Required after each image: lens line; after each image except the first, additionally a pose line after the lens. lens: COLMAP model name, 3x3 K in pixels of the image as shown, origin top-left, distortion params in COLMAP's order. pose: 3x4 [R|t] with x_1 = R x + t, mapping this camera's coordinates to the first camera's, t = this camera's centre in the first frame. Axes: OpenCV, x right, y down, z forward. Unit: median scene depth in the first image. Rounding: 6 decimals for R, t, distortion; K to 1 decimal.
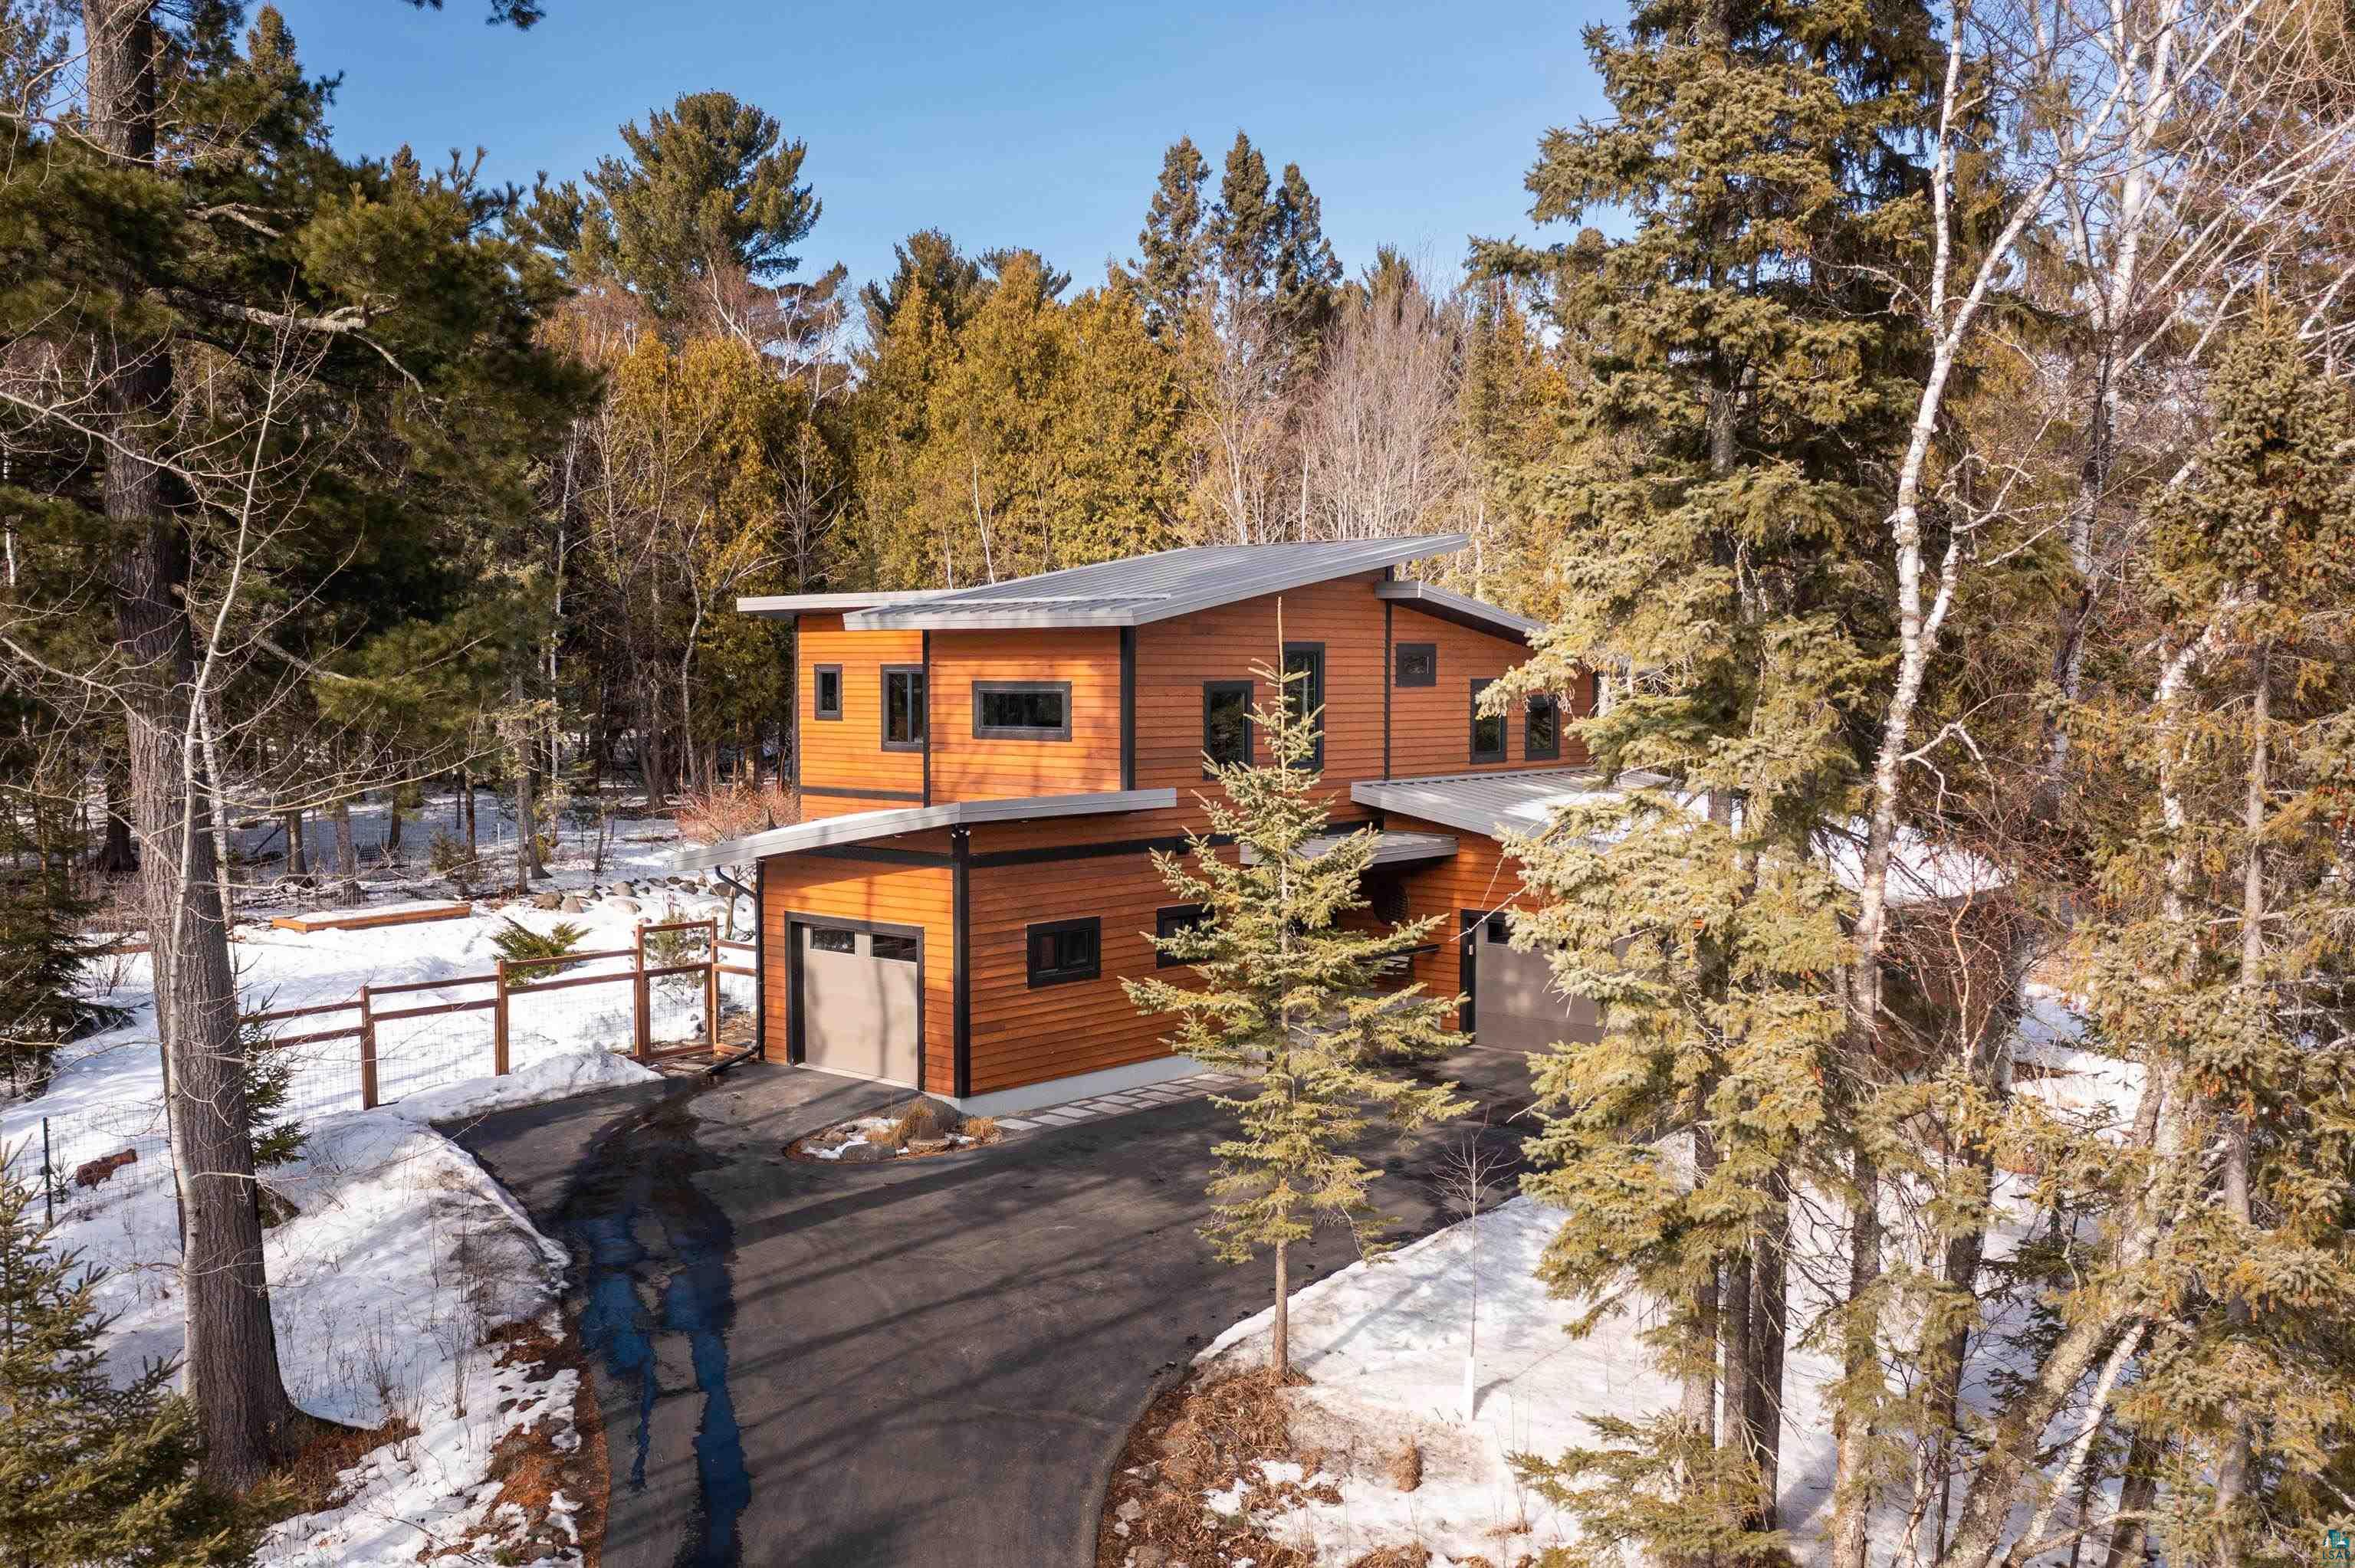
lens RADIAL K [[2088.4, 0, 1112.4], [0, 2088.4, 789.7], [0, 0, 1]] dist [-0.006343, -0.001256]
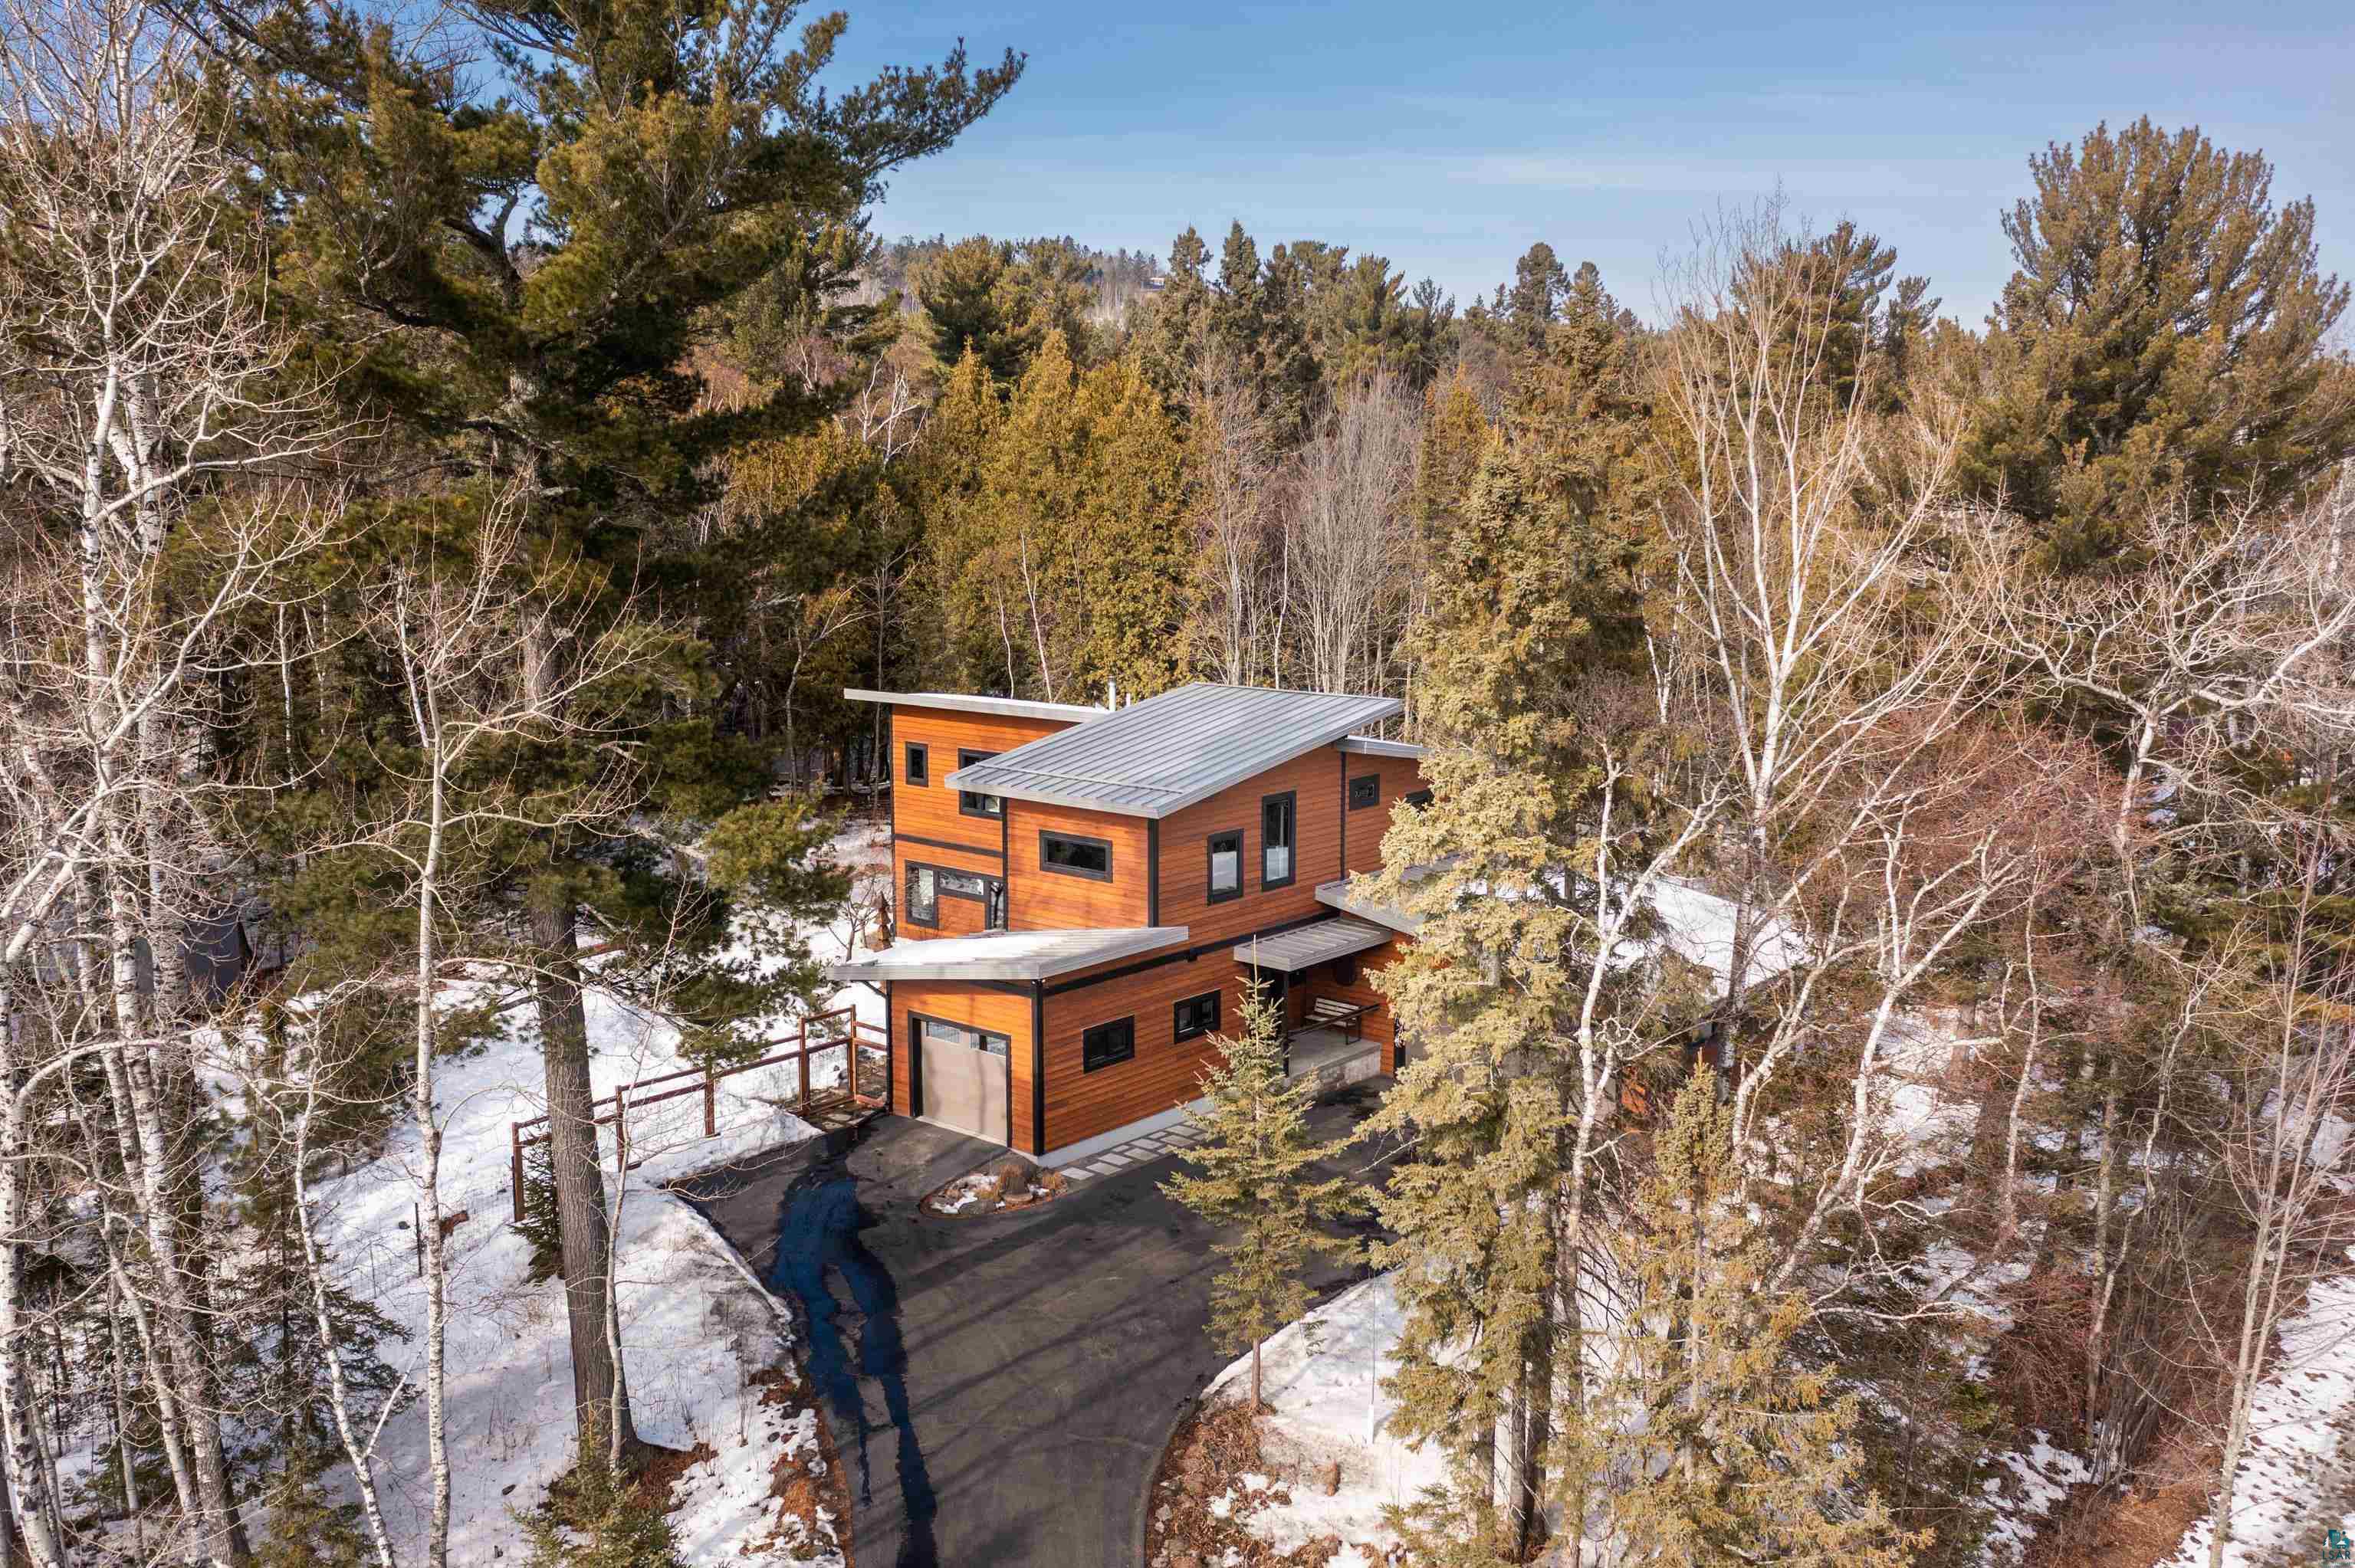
lens RADIAL K [[1792.7, 0, 1177.5], [0, 1792.7, 784.0], [0, 0, 1]] dist [0.000500, -0.002406]
pose [[0.999628, -0.004444, 0.026912, -0.012753], [0.003281, 0.999064, 0.043125, -0.226041], [-0.027078, -0.043020, 0.998707, -0.309191]]
